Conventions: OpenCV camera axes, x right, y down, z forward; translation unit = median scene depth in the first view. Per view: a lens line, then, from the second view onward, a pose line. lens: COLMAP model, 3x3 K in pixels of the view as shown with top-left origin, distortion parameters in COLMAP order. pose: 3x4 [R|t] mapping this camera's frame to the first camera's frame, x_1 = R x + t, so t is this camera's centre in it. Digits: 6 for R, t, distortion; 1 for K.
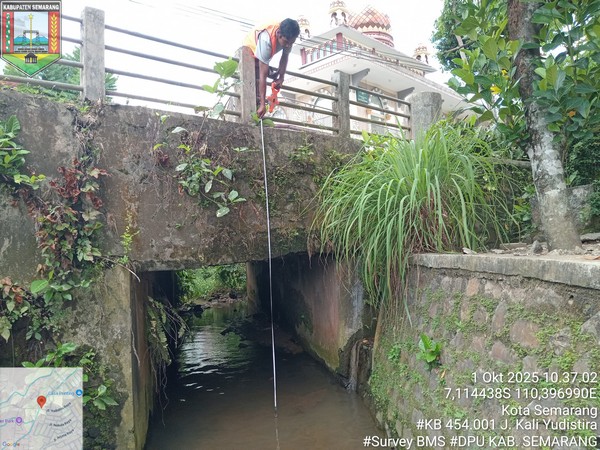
lens RADIAL K [[457.2, 0, 300.0], [0, 457.2, 225.0], [0, 0, 1]] dist [0.090431, -0.190498]
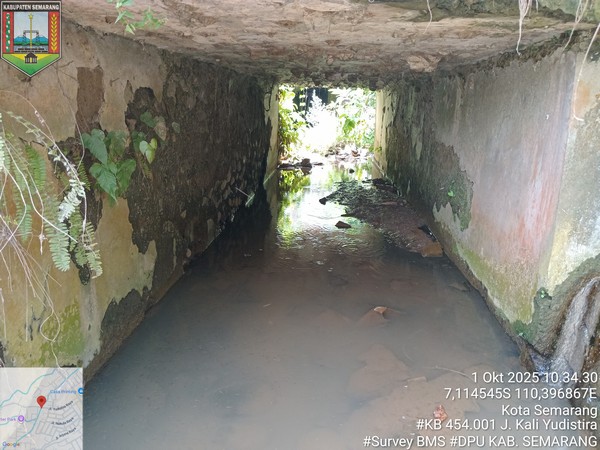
lens RADIAL K [[457.2, 0, 300.0], [0, 457.2, 225.0], [0, 0, 1]] dist [0.090431, -0.190498]
pose [[0.951104, 0.145867, -0.272258, -0.017967], [-0.059775, 0.951723, 0.301083, 0.150566], [0.303032, -0.270087, 0.913906, 0.811091]]
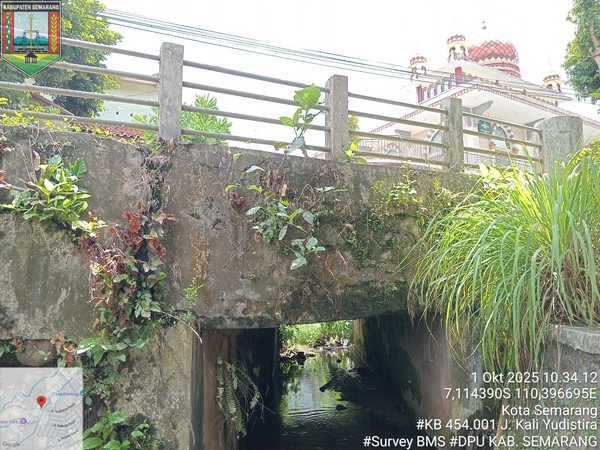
lens RADIAL K [[457.2, 0, 300.0], [0, 457.2, 225.0], [0, 0, 1]] dist [0.090431, -0.190498]
pose [[0.968609, 0.000576, -0.248590, 0.040659], [-0.022016, 0.996267, -0.083471, -0.026594], [0.247613, 0.086324, 0.965006, 0.176201]]
